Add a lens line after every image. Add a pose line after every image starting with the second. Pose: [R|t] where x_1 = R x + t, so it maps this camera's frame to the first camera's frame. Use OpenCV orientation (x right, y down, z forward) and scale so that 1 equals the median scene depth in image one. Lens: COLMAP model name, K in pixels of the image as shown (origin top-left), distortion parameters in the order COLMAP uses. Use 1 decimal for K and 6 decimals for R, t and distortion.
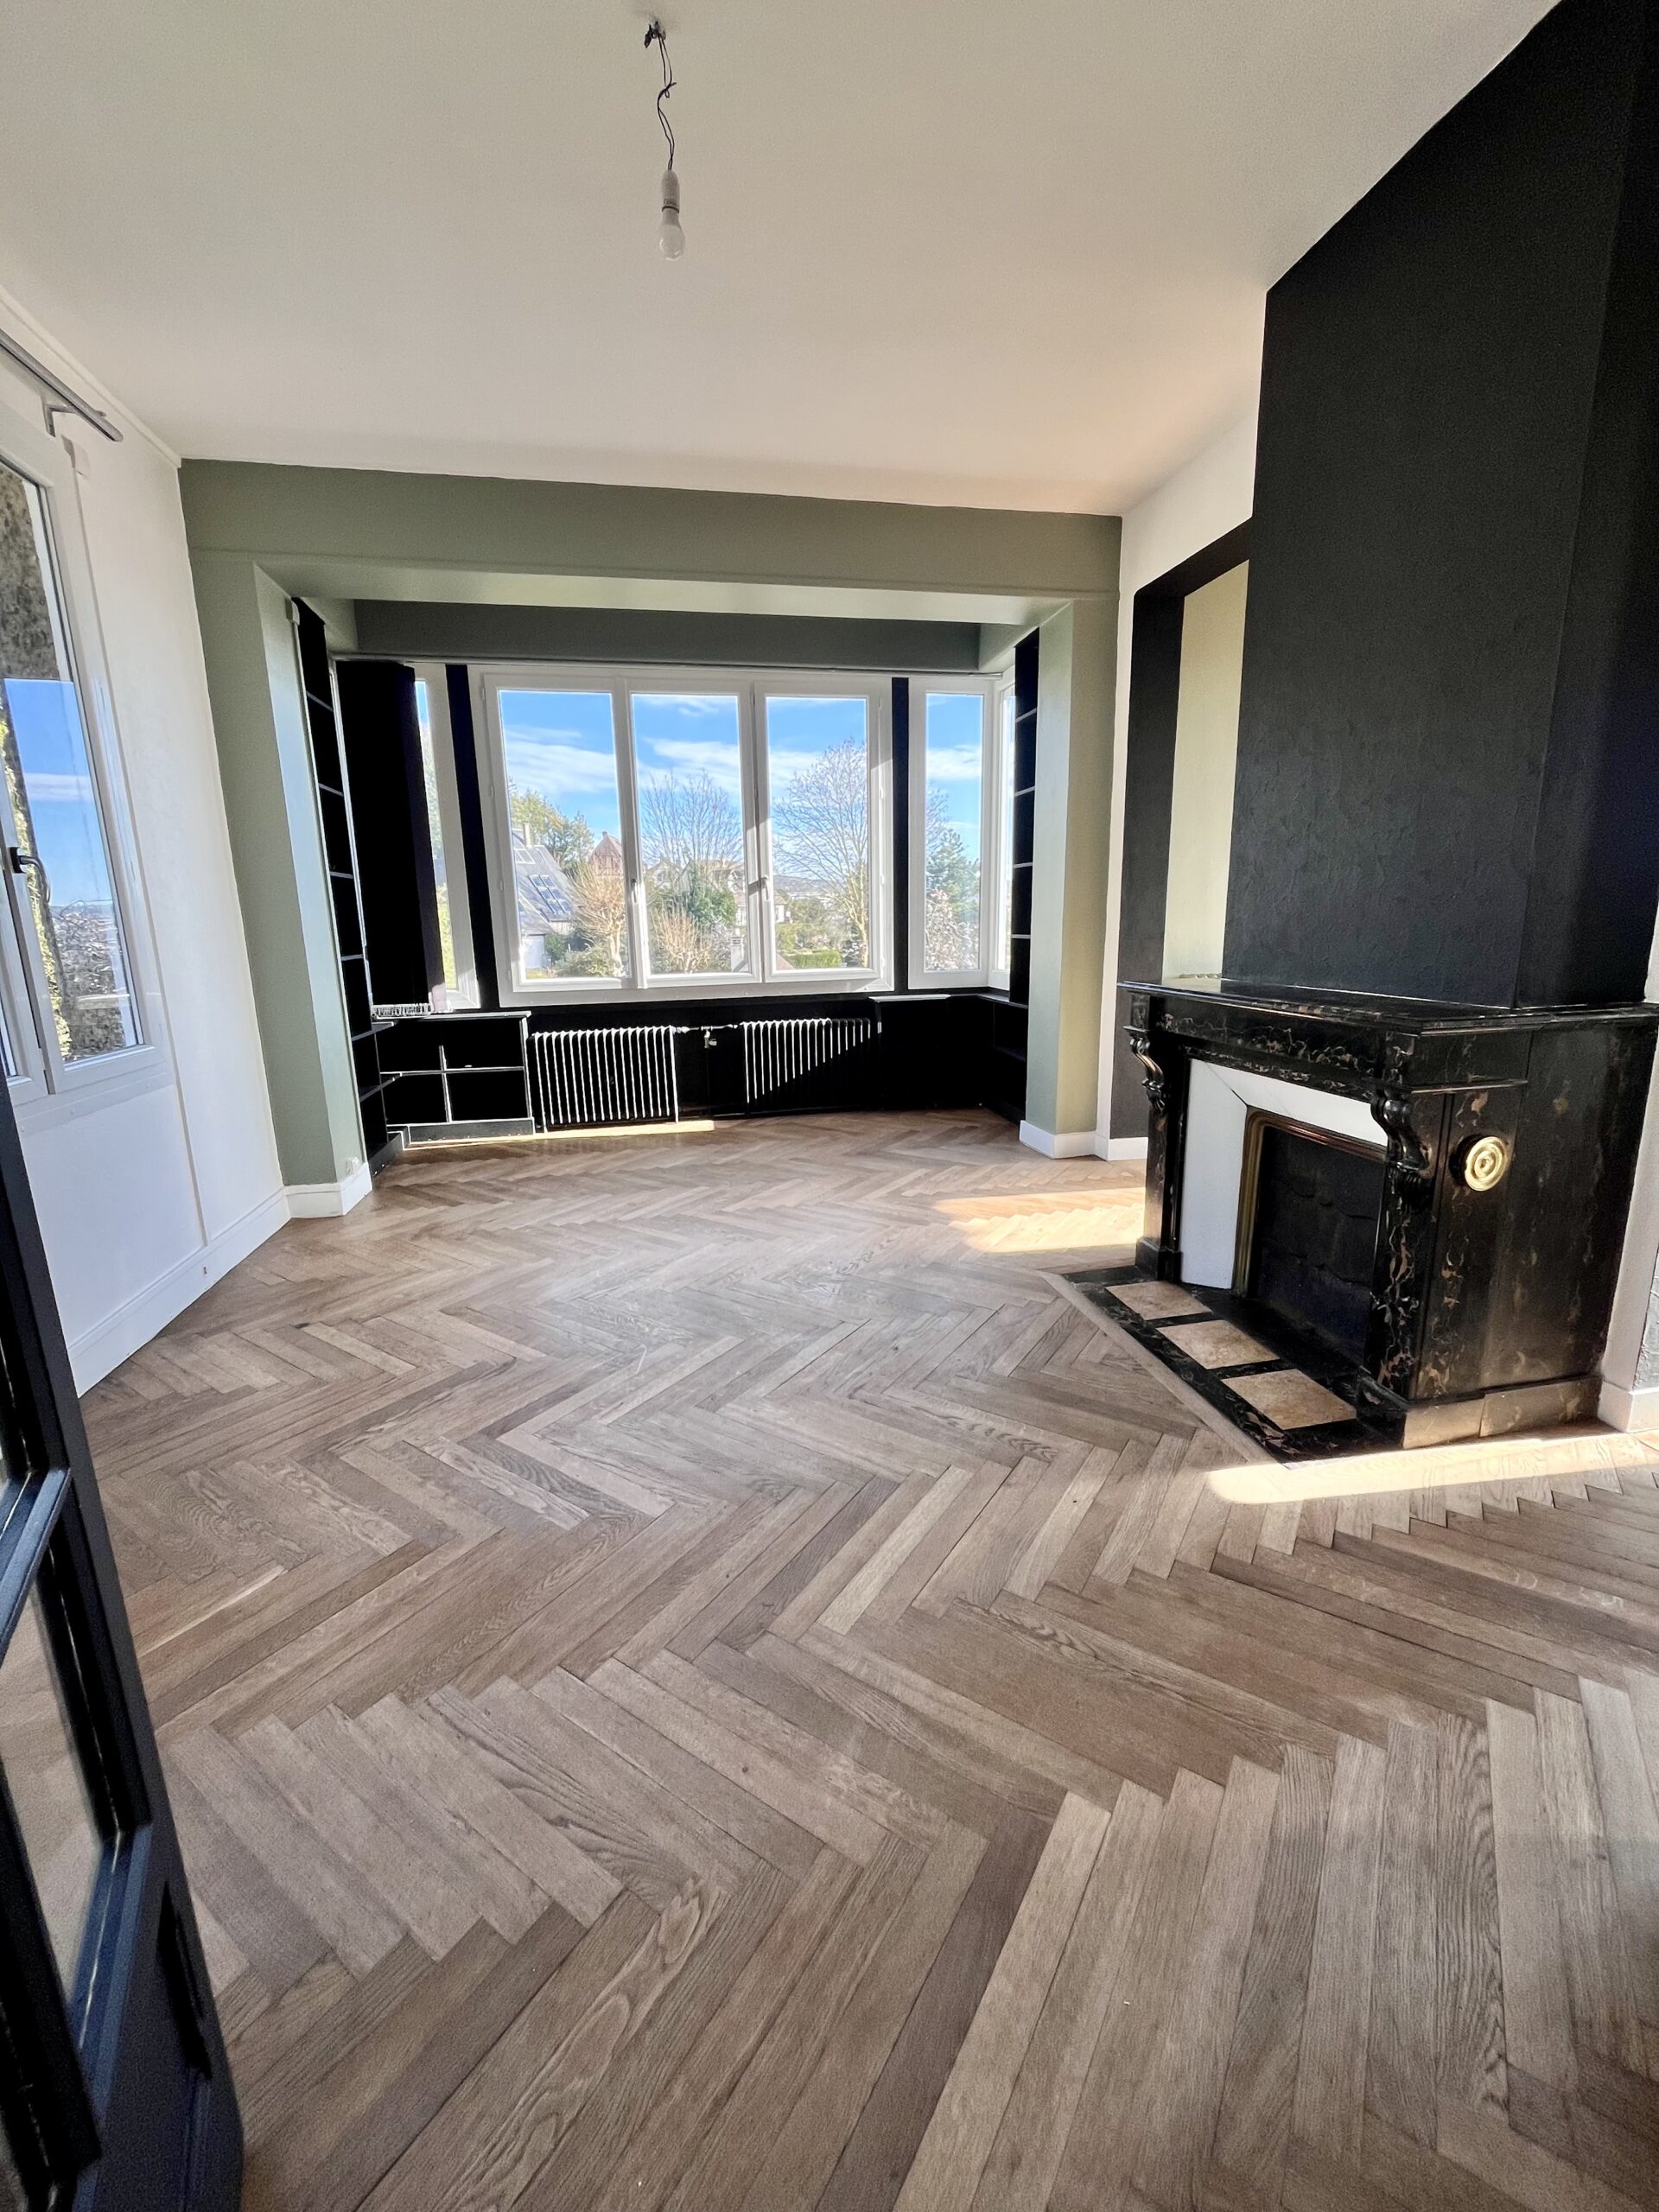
lens RADIAL K [[885.7, 0, 828.5], [0, 885.7, 1102.2], [0, 0, 1]] dist [-0.003880, 0.000543]
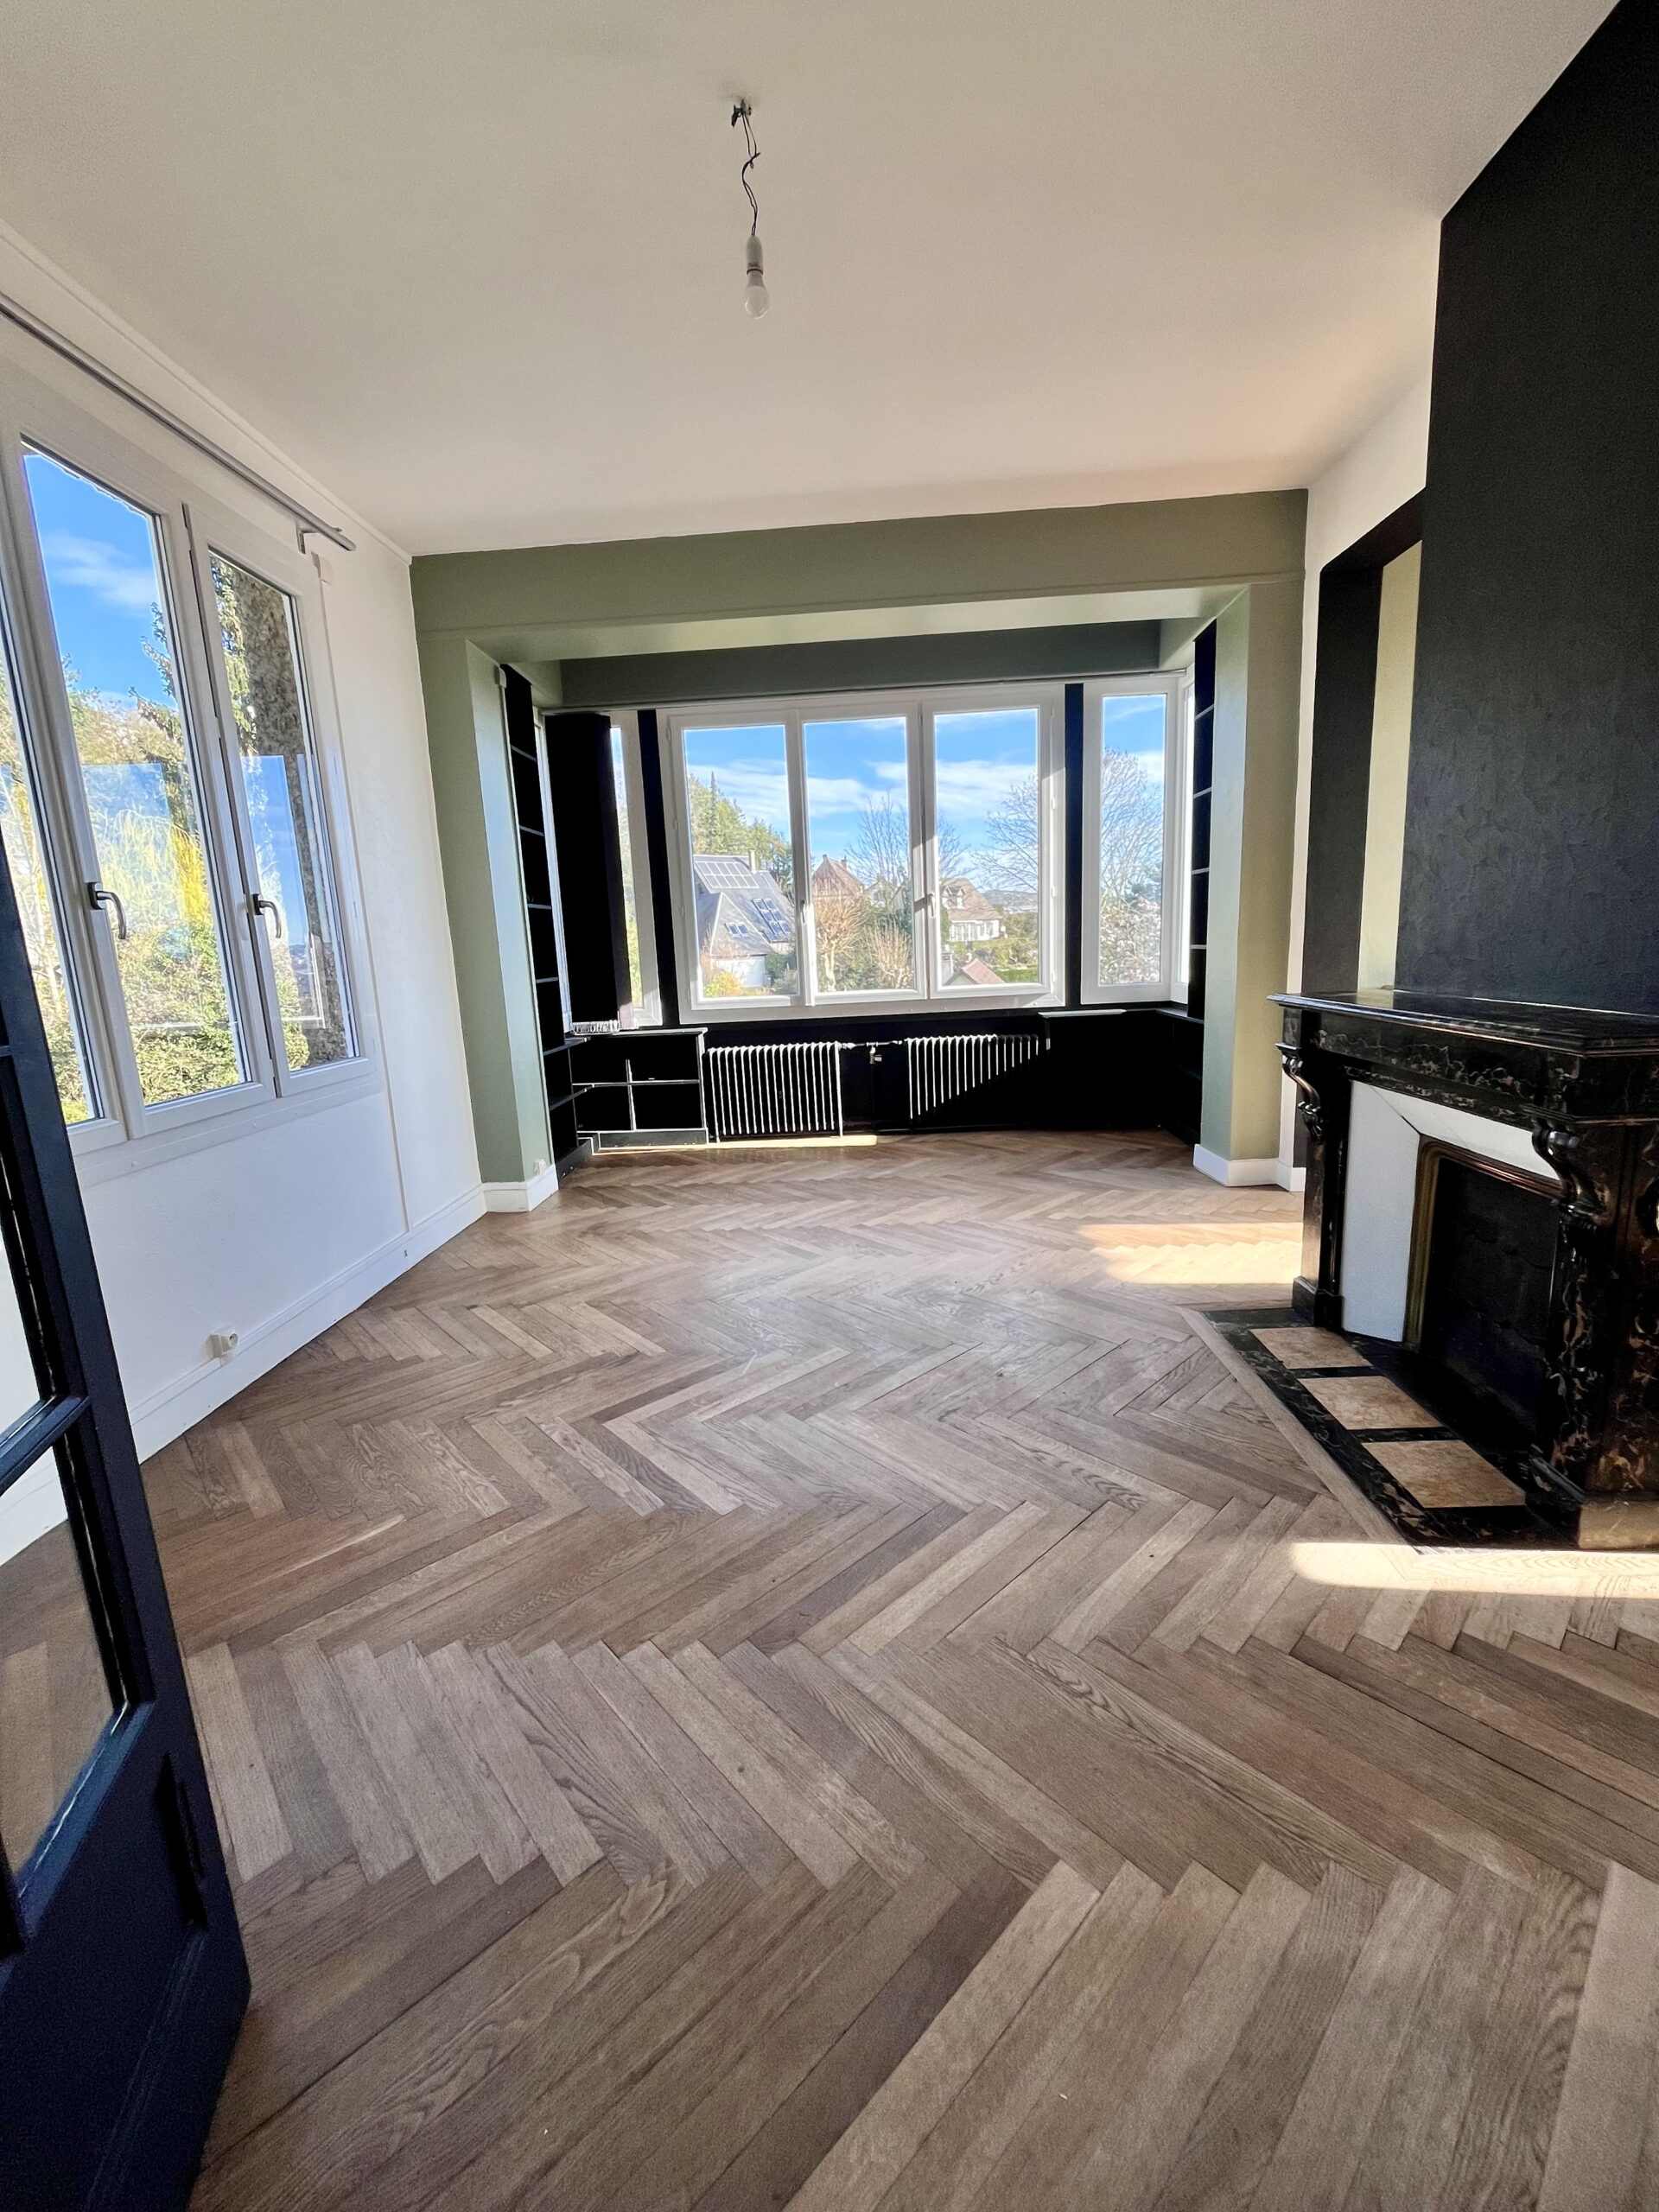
lens RADIAL K [[885.7, 0, 828.9], [0, 885.7, 1102.4], [0, 0, 1]] dist [-0.003880, 0.000543]
pose [[0.971371, 0.018402, -0.236853, 0.123838], [-0.022547, 0.999636, -0.014802, -0.001467], [0.236495, 0.019719, 0.971433, 0.008683]]
